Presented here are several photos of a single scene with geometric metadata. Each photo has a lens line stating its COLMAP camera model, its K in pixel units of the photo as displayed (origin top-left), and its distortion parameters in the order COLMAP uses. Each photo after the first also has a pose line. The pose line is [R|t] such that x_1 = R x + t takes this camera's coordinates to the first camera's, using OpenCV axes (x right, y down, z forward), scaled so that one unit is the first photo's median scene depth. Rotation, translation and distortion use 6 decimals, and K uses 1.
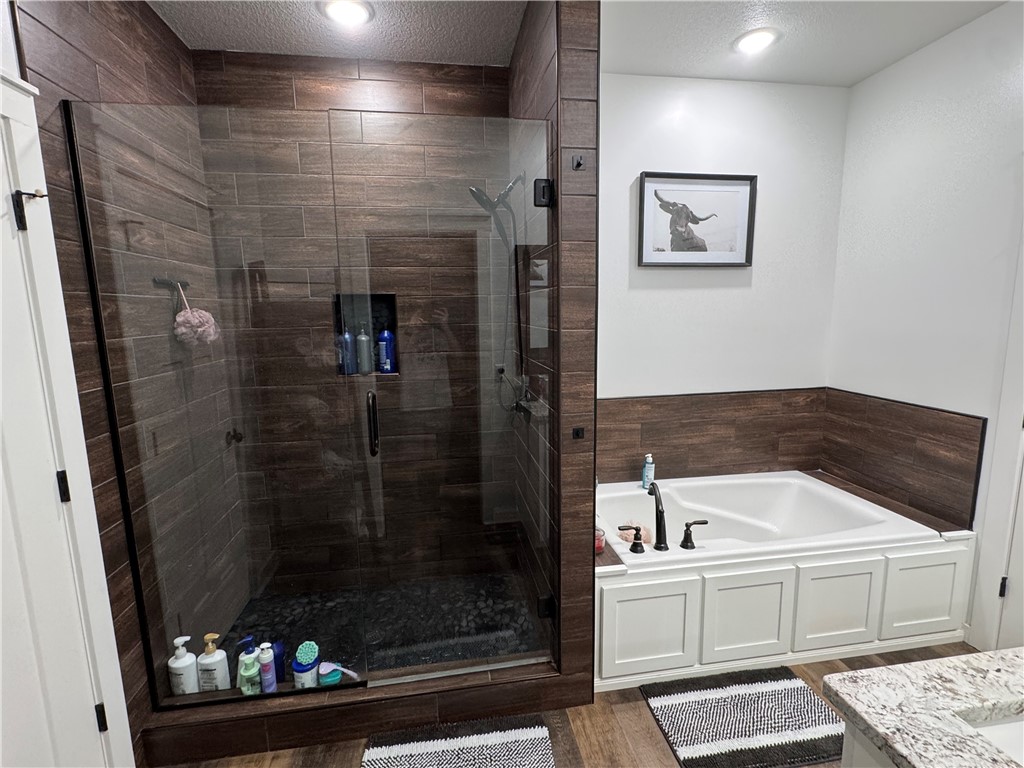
lens RADIAL K [[484.6, 0, 512.8], [0, 484.6, 382.6], [0, 0, 1]] dist [0.003022, 0.000472]
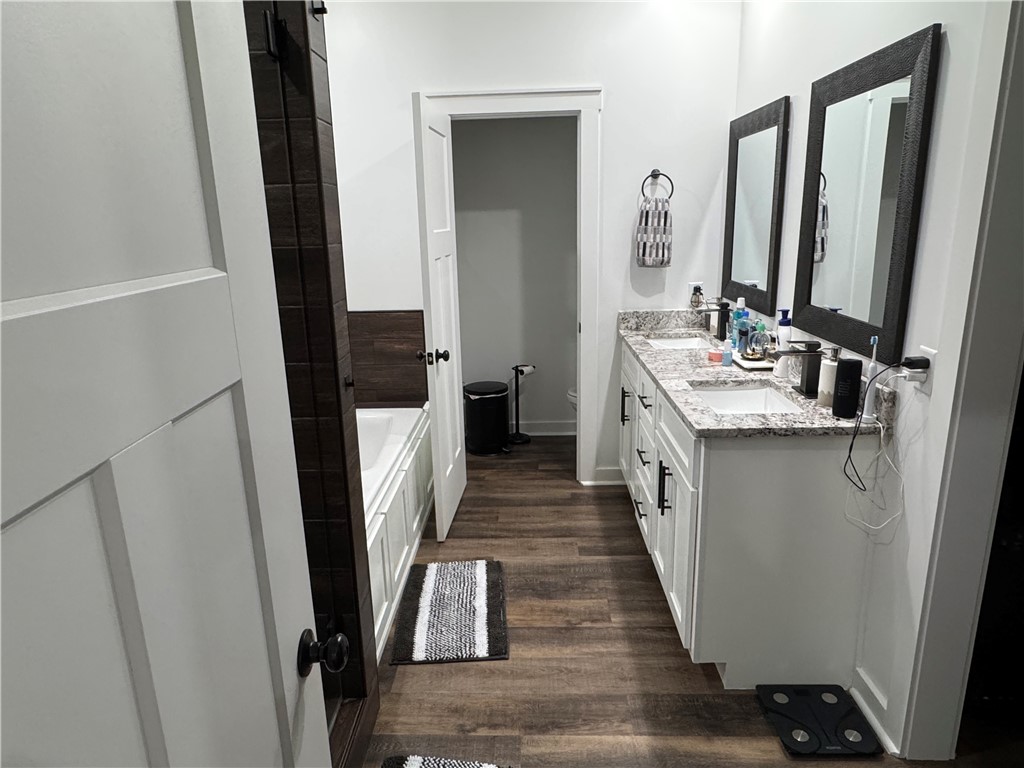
lens RADIAL K [[647.7, 0, 510.6], [0, 647.7, 383.9], [0, 0, 1]] dist [0.006897, 0.002096]
pose [[0.184553, -0.239030, 0.953313, -0.721734], [0.165558, 0.963674, 0.209578, -0.065914], [-0.968778, 0.119151, 0.217422, 0.482240]]
